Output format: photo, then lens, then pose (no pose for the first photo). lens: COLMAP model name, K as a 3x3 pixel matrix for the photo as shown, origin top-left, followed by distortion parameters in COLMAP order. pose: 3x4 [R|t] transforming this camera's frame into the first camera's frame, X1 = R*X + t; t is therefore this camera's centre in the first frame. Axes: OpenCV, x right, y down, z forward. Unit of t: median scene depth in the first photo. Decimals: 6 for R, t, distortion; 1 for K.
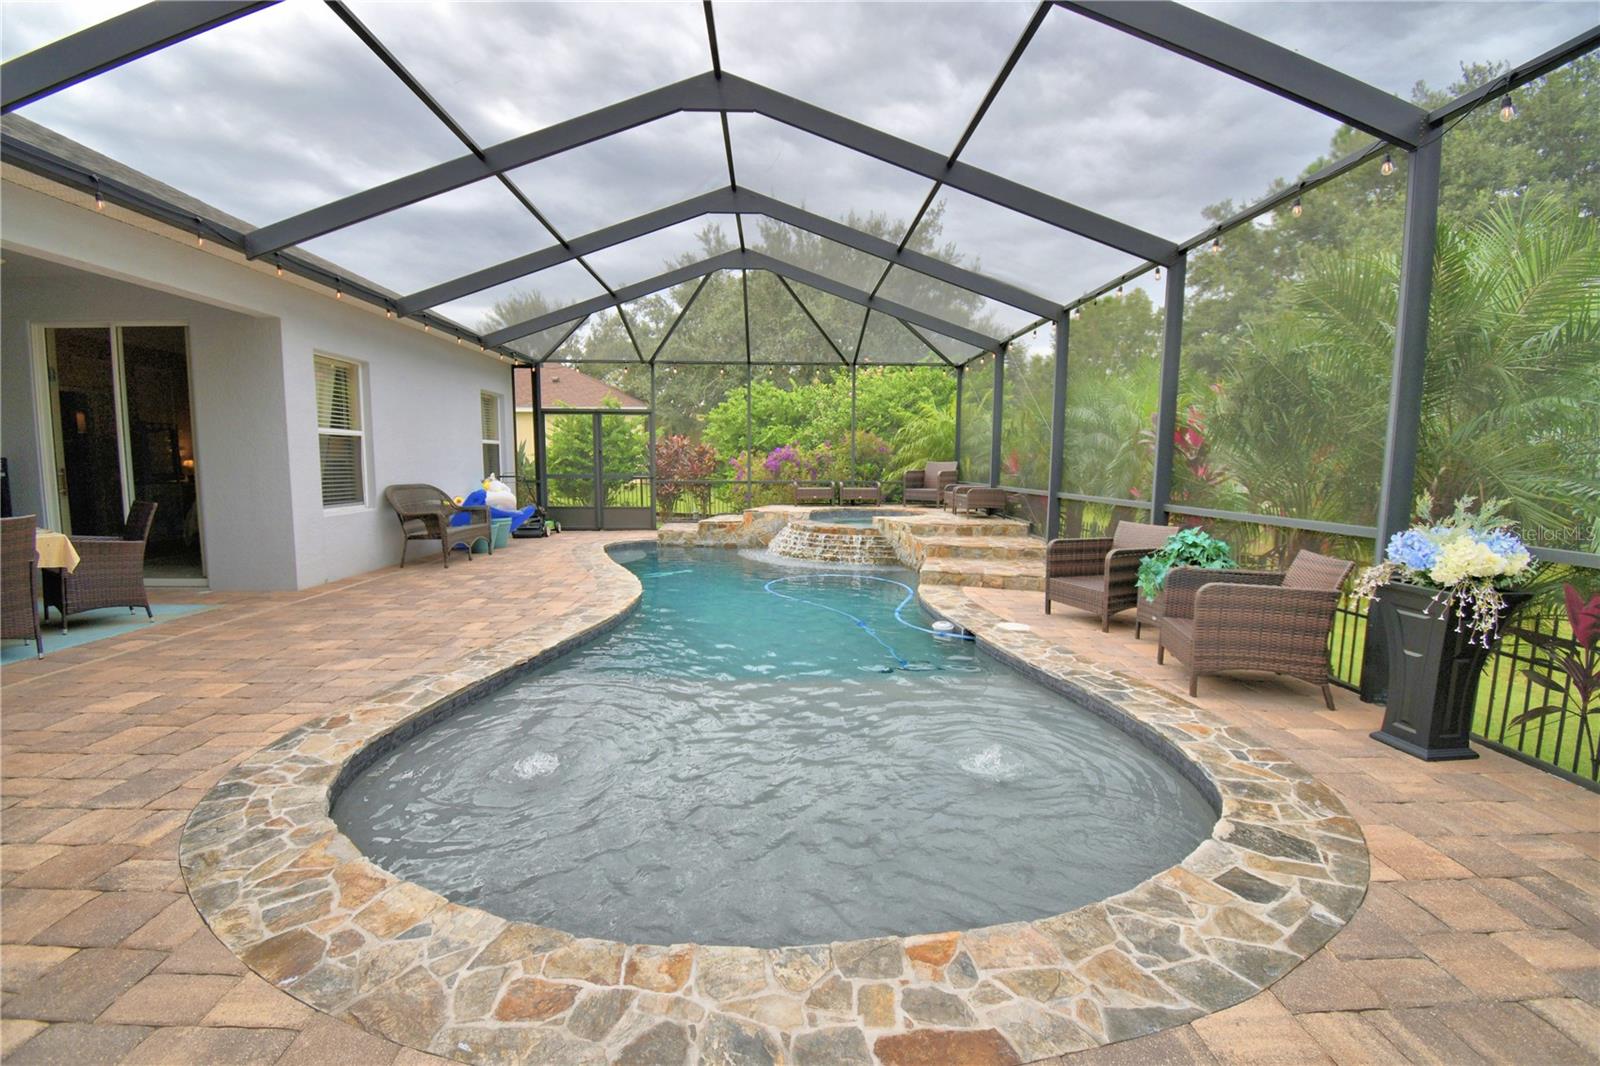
lens RADIAL K [[710.8, 0, 794.9], [0, 710.8, 537.2], [0, 0, 1]] dist [-0.011948, -0.001579]
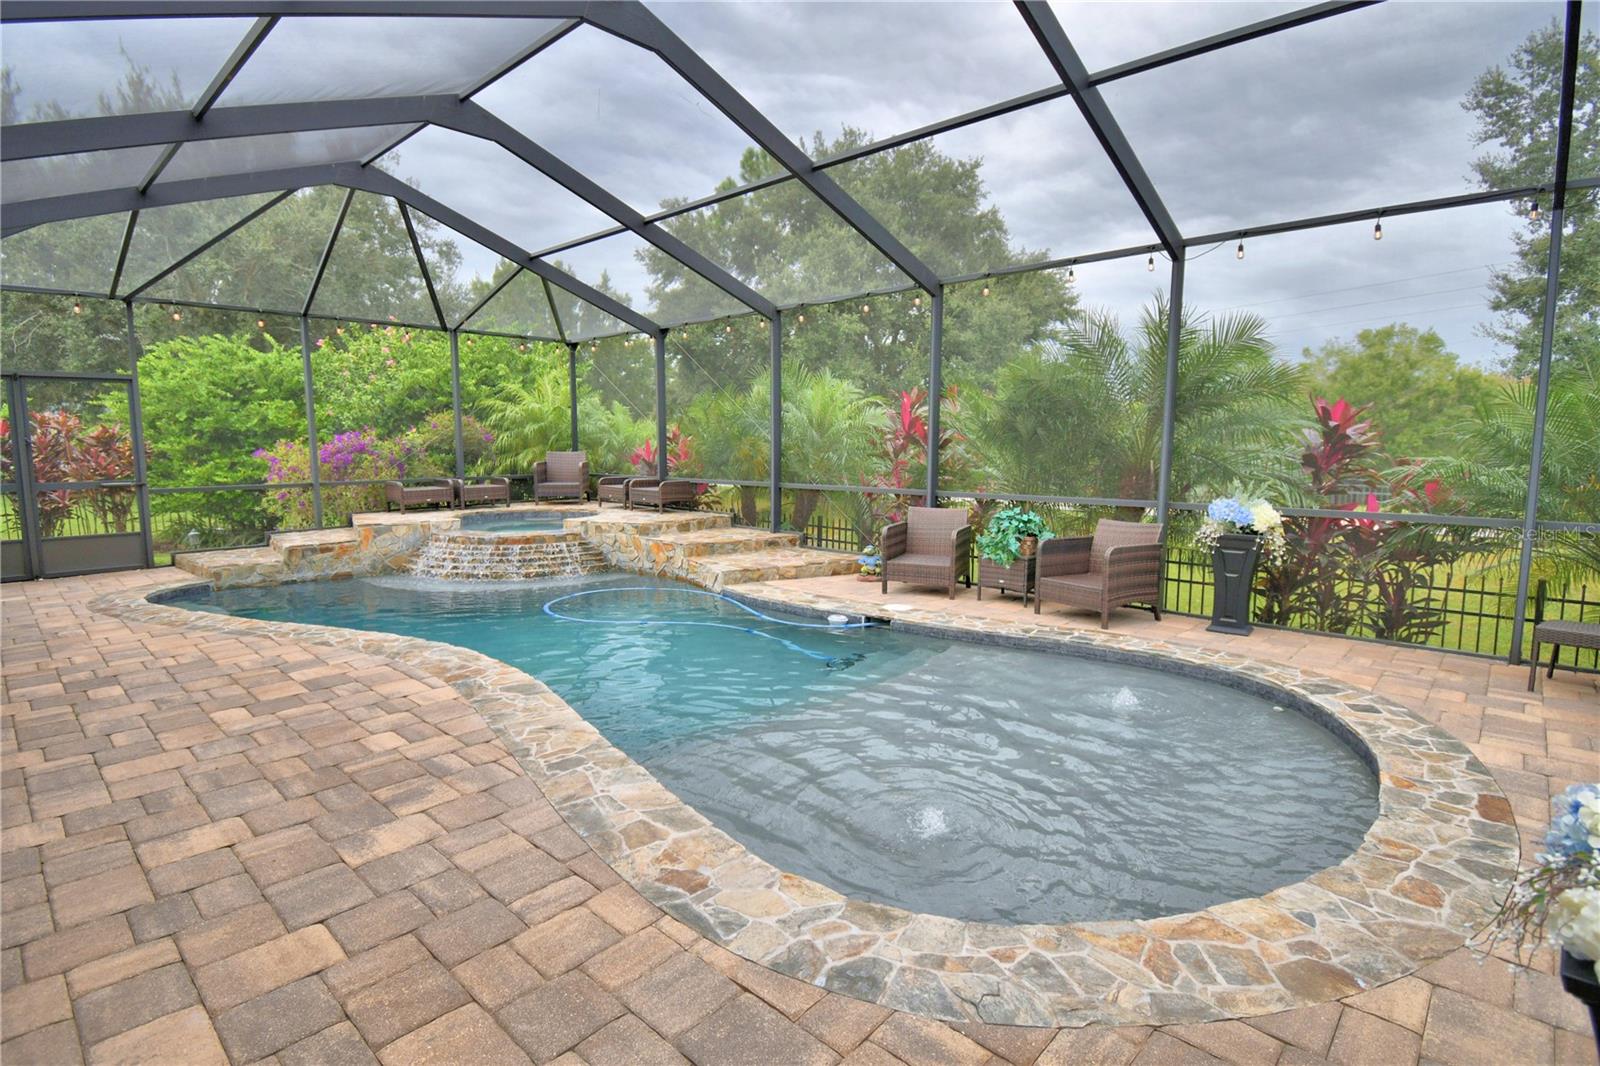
lens RADIAL K [[793.7, 0, 798.3], [0, 793.7, 536.5], [0, 0, 1]] dist [-0.008522, -0.003421]
pose [[0.699662, -0.093558, 0.708322, -1.010799], [0.082183, 0.995348, 0.050291, -0.090637], [-0.709731, 0.023025, 0.704096, 0.352100]]
